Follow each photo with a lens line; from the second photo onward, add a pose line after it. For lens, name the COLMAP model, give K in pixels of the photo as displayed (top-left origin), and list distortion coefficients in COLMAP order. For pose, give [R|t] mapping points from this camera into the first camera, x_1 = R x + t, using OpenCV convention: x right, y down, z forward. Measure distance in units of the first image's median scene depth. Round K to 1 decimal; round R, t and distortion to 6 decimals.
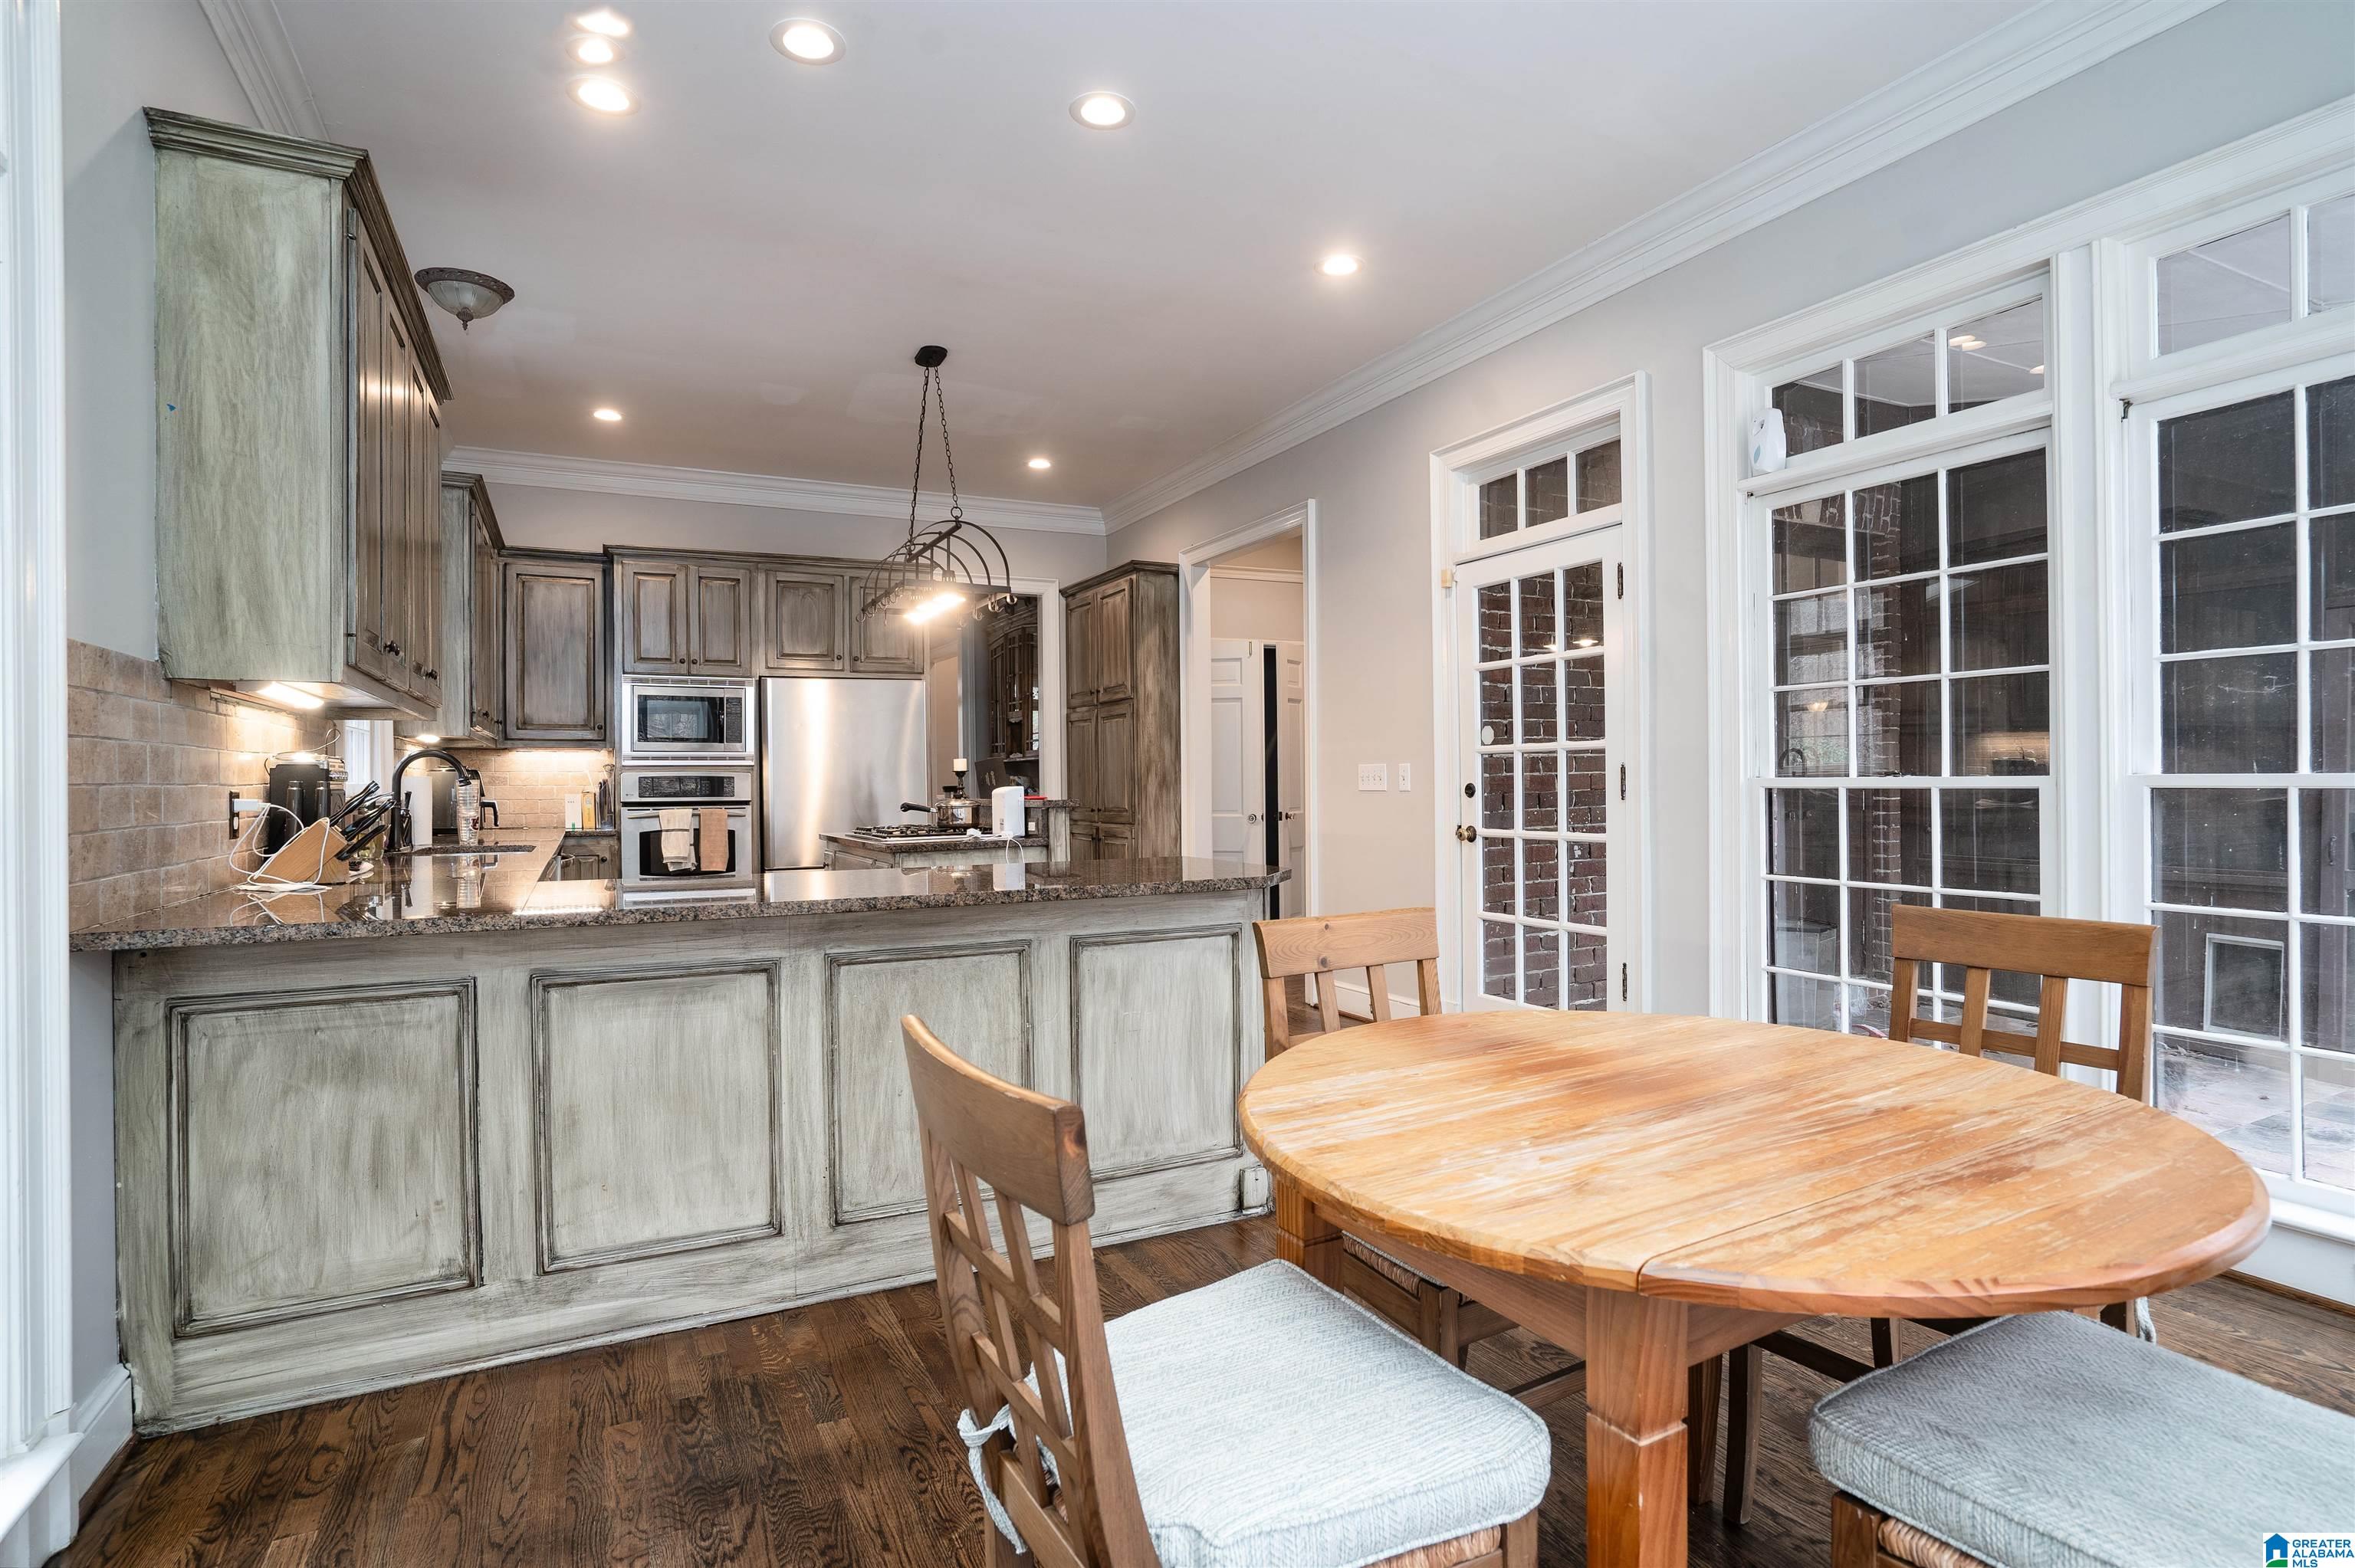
lens RADIAL K [[1179.2, 0, 1202.3], [0, 1179.2, 793.0], [0, 0, 1]] dist [-0.003287, 0.007916]
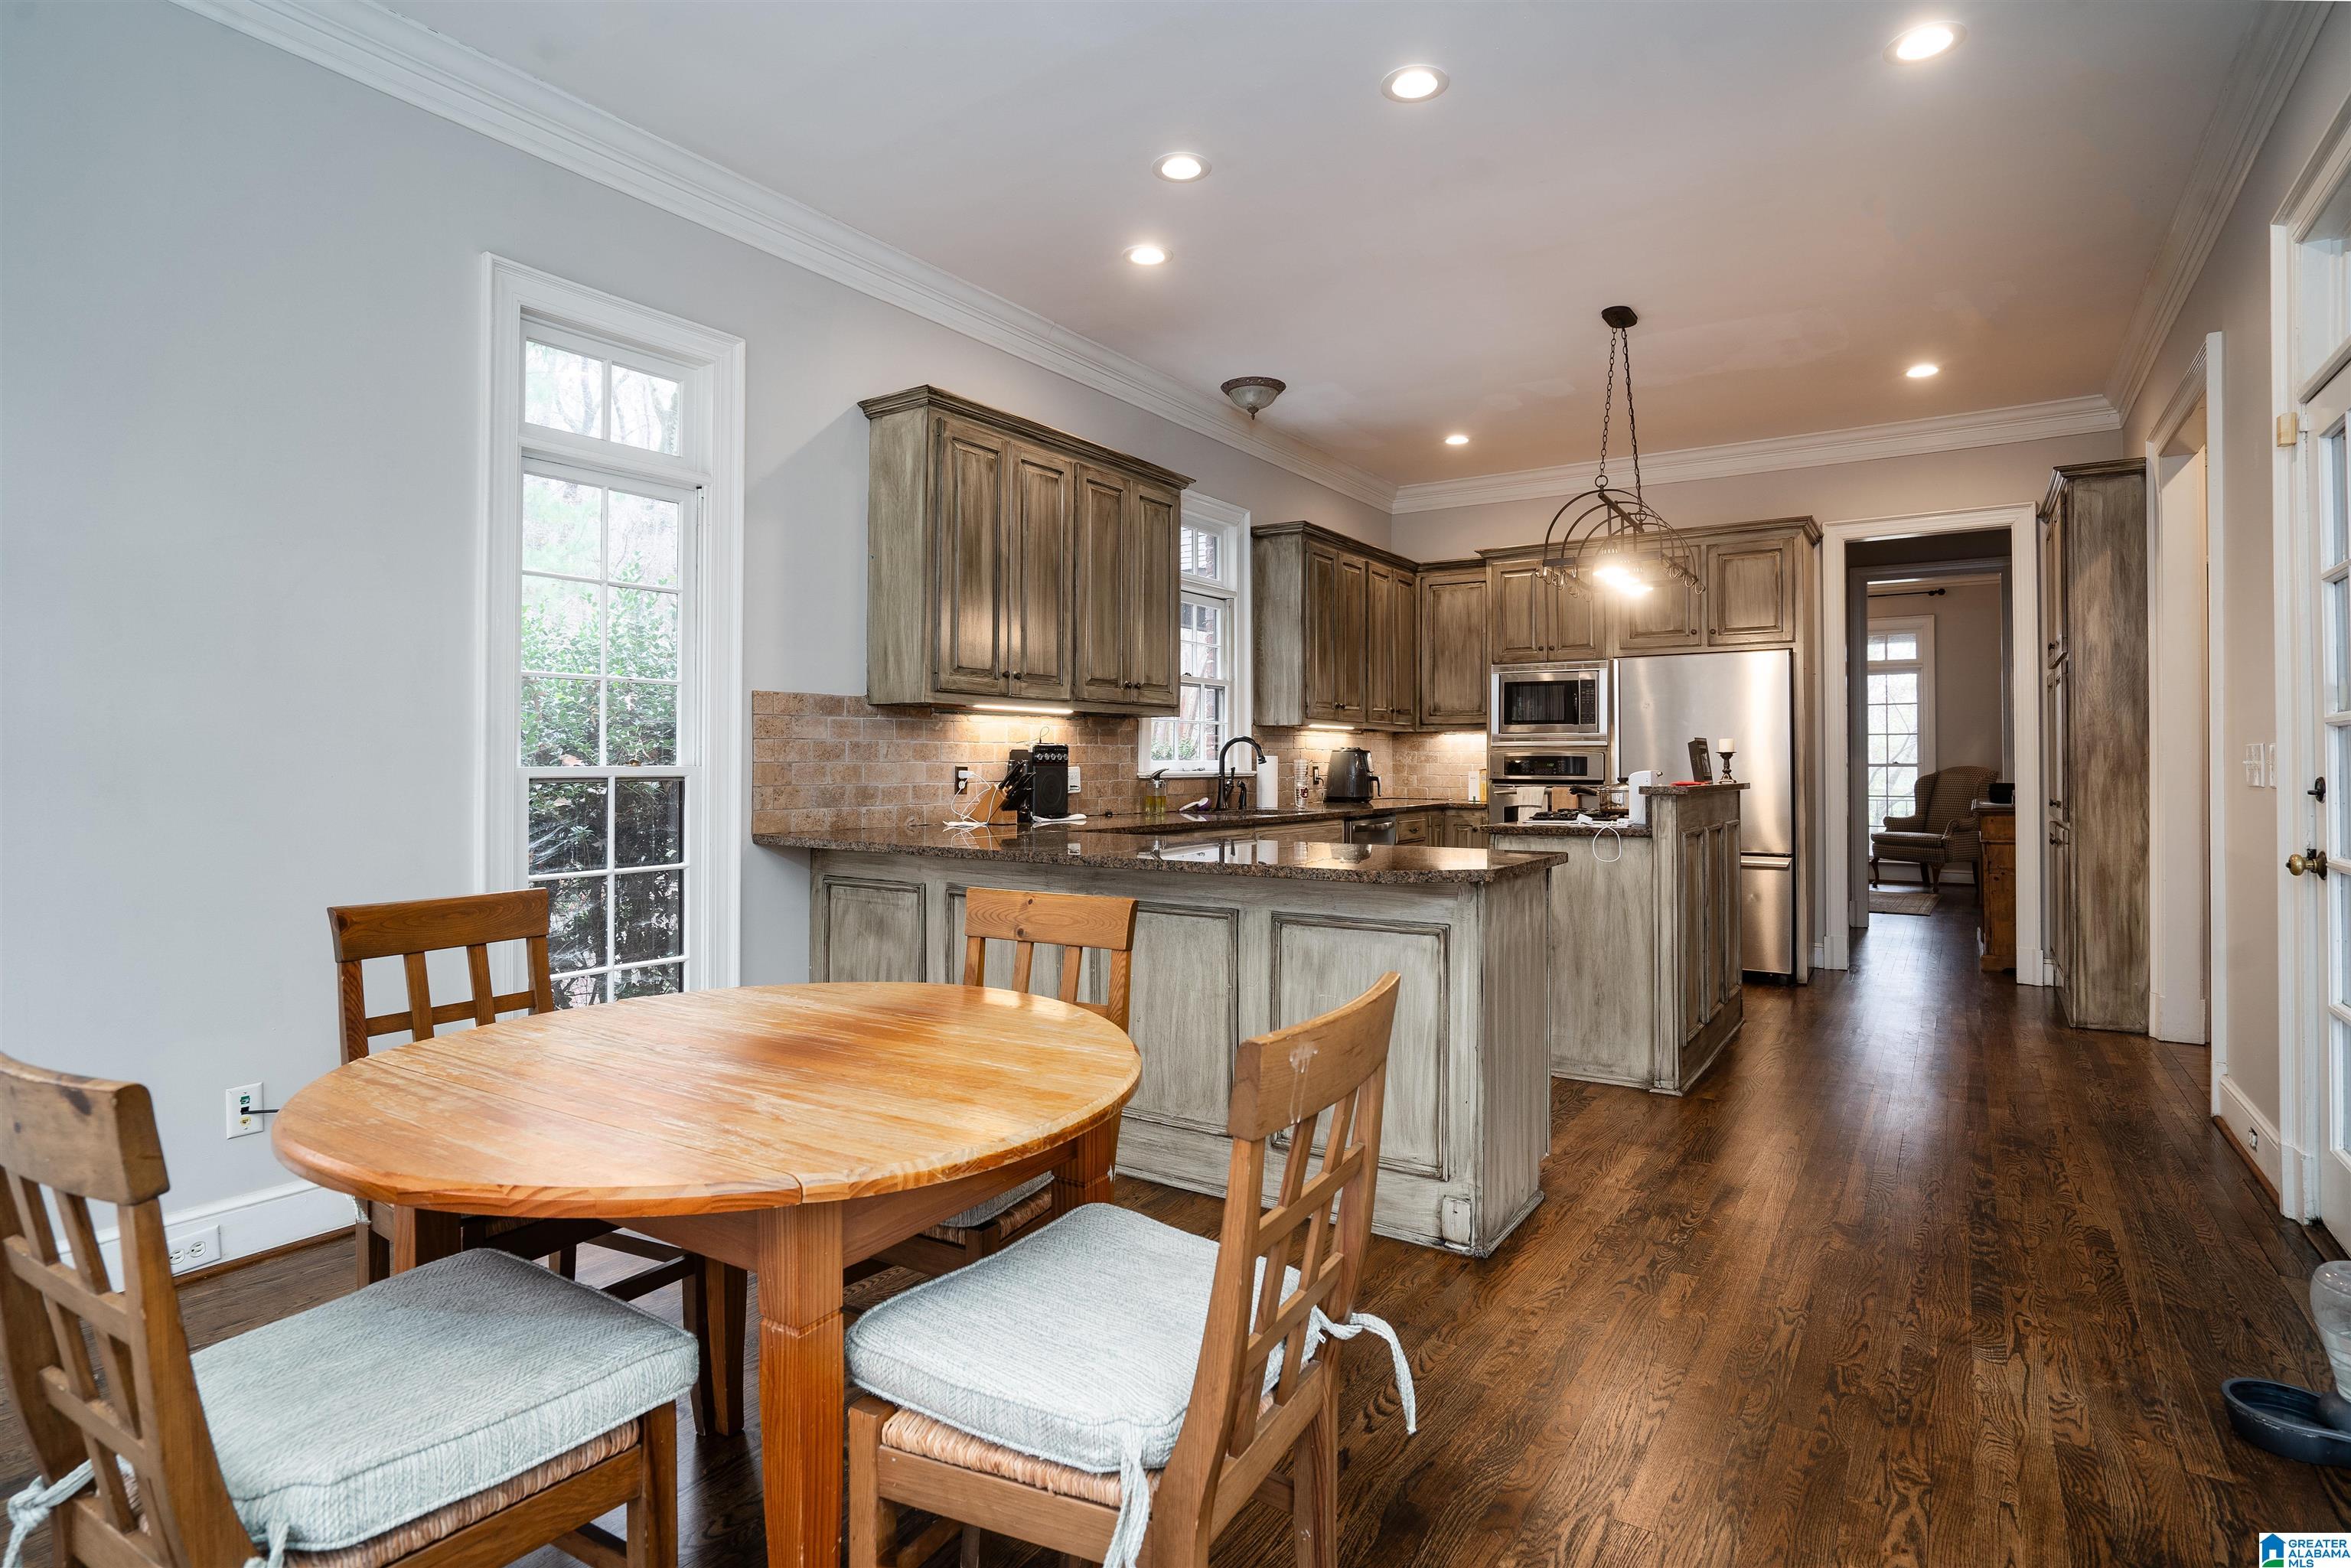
lens RADIAL K [[1205.2, 0, 1184.6], [0, 1205.2, 760.3], [0, 0, 1]] dist [0.001273, -0.000123]
pose [[0.500840, 0.008426, -0.865499, 0.776158], [-0.015264, 0.999883, 0.000902, -0.014897], [0.865405, 0.012759, 0.500910, 0.376652]]
